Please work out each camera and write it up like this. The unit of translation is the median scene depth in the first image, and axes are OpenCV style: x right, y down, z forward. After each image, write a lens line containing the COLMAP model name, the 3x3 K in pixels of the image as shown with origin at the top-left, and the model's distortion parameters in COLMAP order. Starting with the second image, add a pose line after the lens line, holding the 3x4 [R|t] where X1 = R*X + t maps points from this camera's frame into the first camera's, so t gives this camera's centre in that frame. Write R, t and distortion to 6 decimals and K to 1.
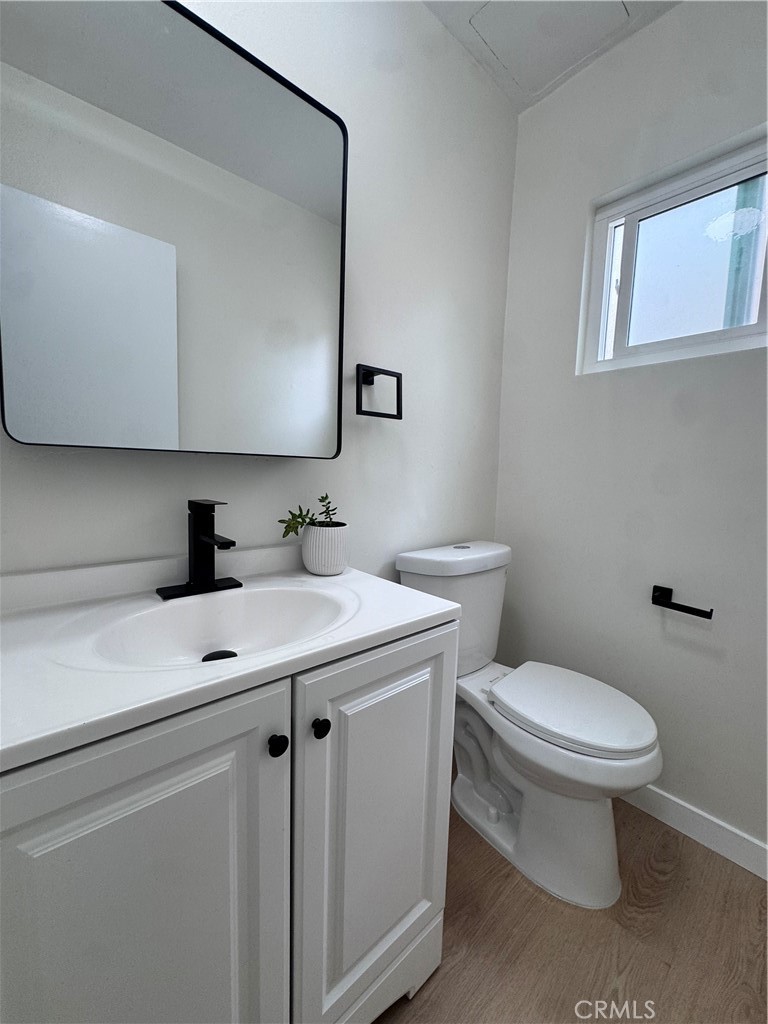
lens RADIAL K [[408.1, 0, 382.8], [0, 408.1, 511.8], [0, 0, 1]] dist [-0.003691, 0.000262]
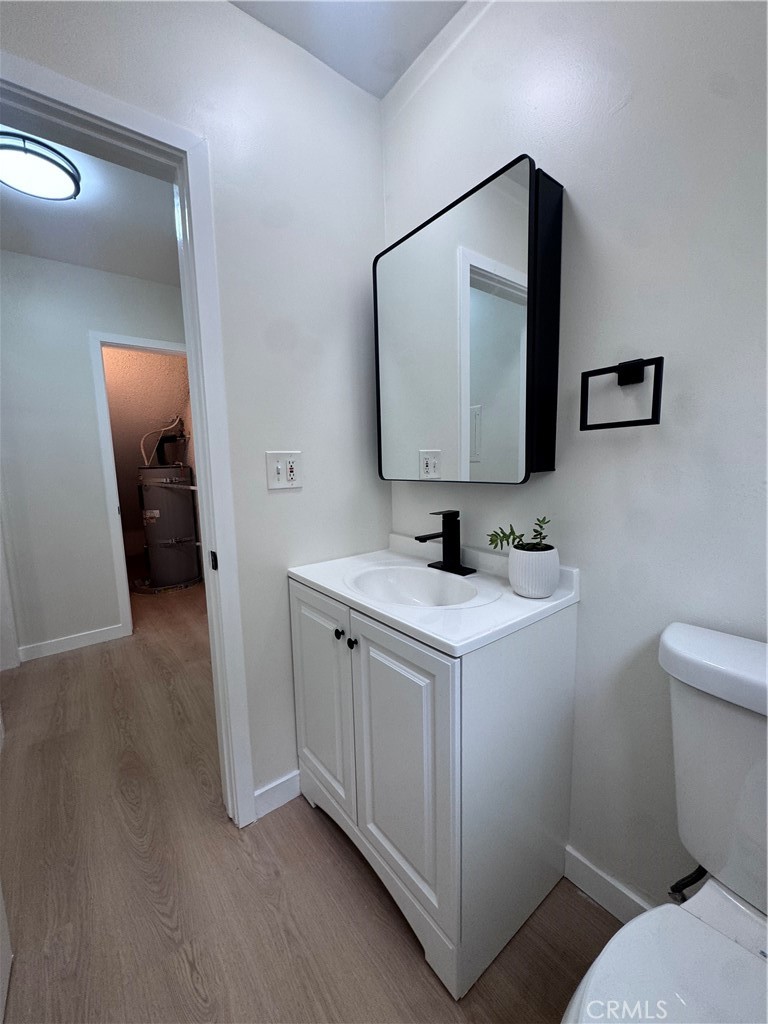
lens RADIAL K [[408.1, 0, 382.8], [0, 408.1, 511.8], [0, 0, 1]] dist [-0.003691, 0.000262]
pose [[-0.058670, 0.098780, -0.993378, 0.930245], [-0.079534, 0.991467, 0.103287, -0.138114], [0.995104, 0.085068, -0.050313, 0.709230]]
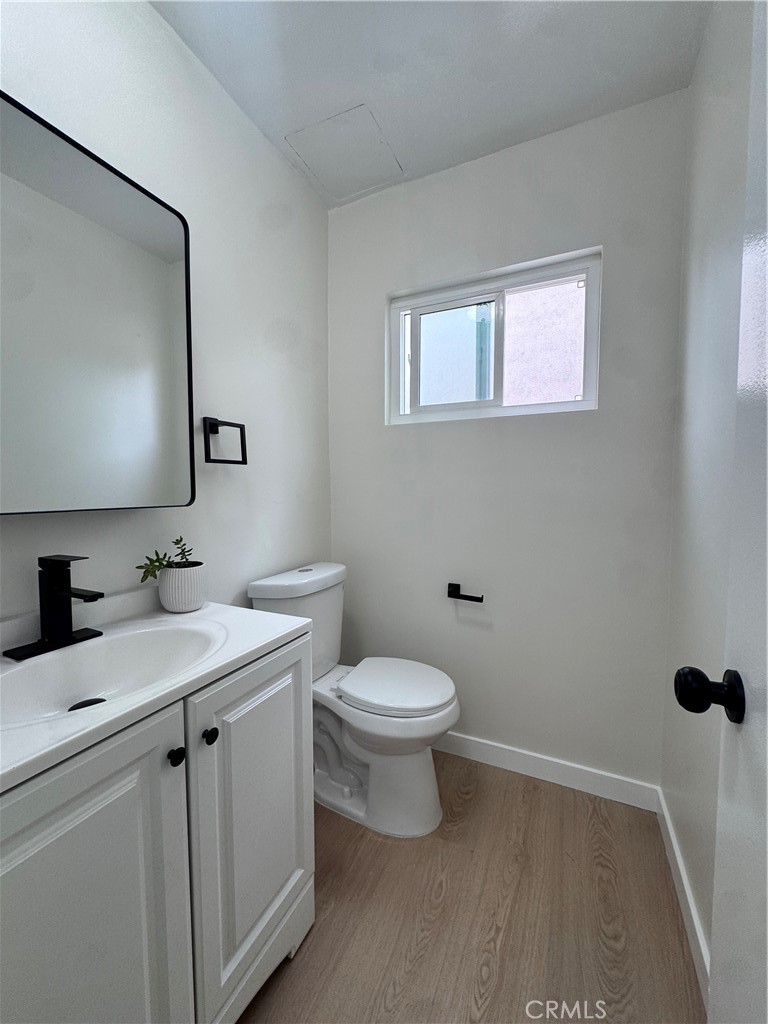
lens RADIAL K [[408.1, 0, 382.8], [0, 408.1, 511.8], [0, 0, 1]] dist [-0.003691, 0.000262]
pose [[0.917601, -0.054109, 0.393803, -0.073819], [0.069875, 0.997222, -0.025795, -0.047724], [-0.391314, 0.051186, 0.918833, -0.226086]]
